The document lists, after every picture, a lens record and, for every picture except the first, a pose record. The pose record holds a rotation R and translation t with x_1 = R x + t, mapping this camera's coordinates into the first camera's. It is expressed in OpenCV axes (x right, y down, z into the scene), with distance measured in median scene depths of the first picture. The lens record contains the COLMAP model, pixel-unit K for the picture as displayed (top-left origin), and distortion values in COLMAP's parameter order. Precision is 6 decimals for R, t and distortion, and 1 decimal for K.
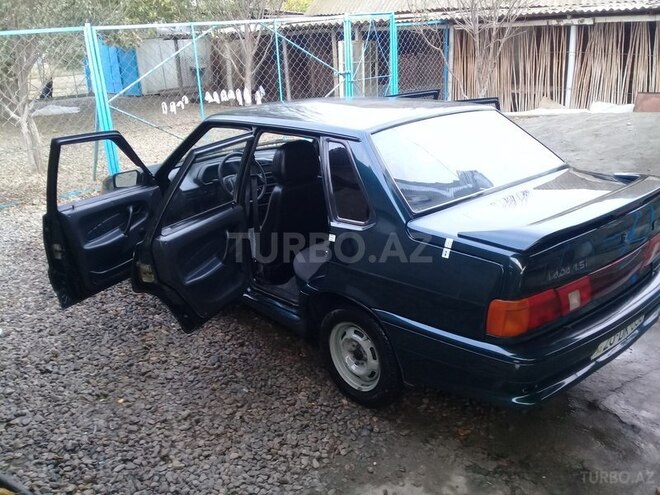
lens RADIAL K [[603.7, 0, 330.0], [0, 603.7, 247.3], [0, 0, 1]] dist [0.012406, 0.000000]
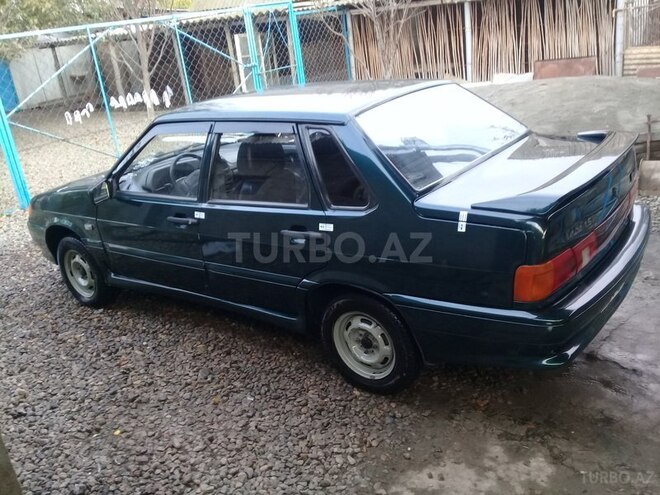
lens RADIAL K [[603.7, 0, 329.7], [0, 603.7, 247.5], [0, 0, 1]] dist [0.012406, 0.000000]
pose [[0.979936, -0.128532, 0.152331, -0.131797], [0.126819, 0.991705, 0.020949, -0.003592], [-0.153760, -0.001211, 0.988107, 0.039875]]
